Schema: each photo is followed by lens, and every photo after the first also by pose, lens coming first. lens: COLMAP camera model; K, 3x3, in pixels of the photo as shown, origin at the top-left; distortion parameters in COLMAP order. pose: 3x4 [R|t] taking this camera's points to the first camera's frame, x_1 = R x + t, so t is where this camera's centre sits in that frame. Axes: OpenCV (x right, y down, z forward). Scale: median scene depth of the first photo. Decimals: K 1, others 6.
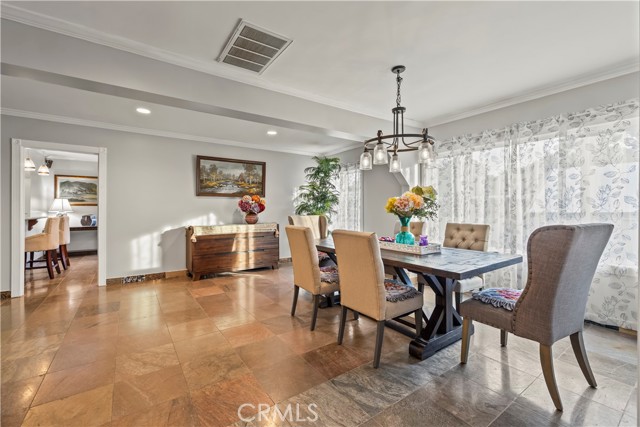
lens RADIAL K [[270.2, 0, 315.6], [0, 270.2, 208.5], [0, 0, 1]] dist [-0.000431, -0.000007]
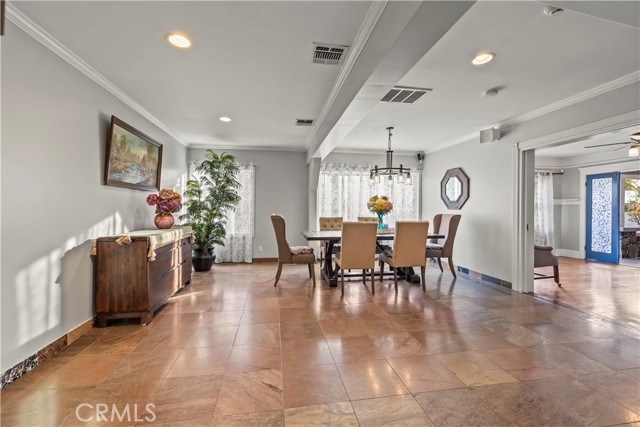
lens RADIAL K [[270.2, 0, 315.6], [0, 270.2, 208.5], [0, 0, 1]] dist [-0.000431, -0.000007]
pose [[0.447353, 0.005972, 0.894338, -0.816672], [-0.006792, 0.999972, -0.003280, 0.004720], [-0.894332, -0.004607, 0.447380, 0.364249]]
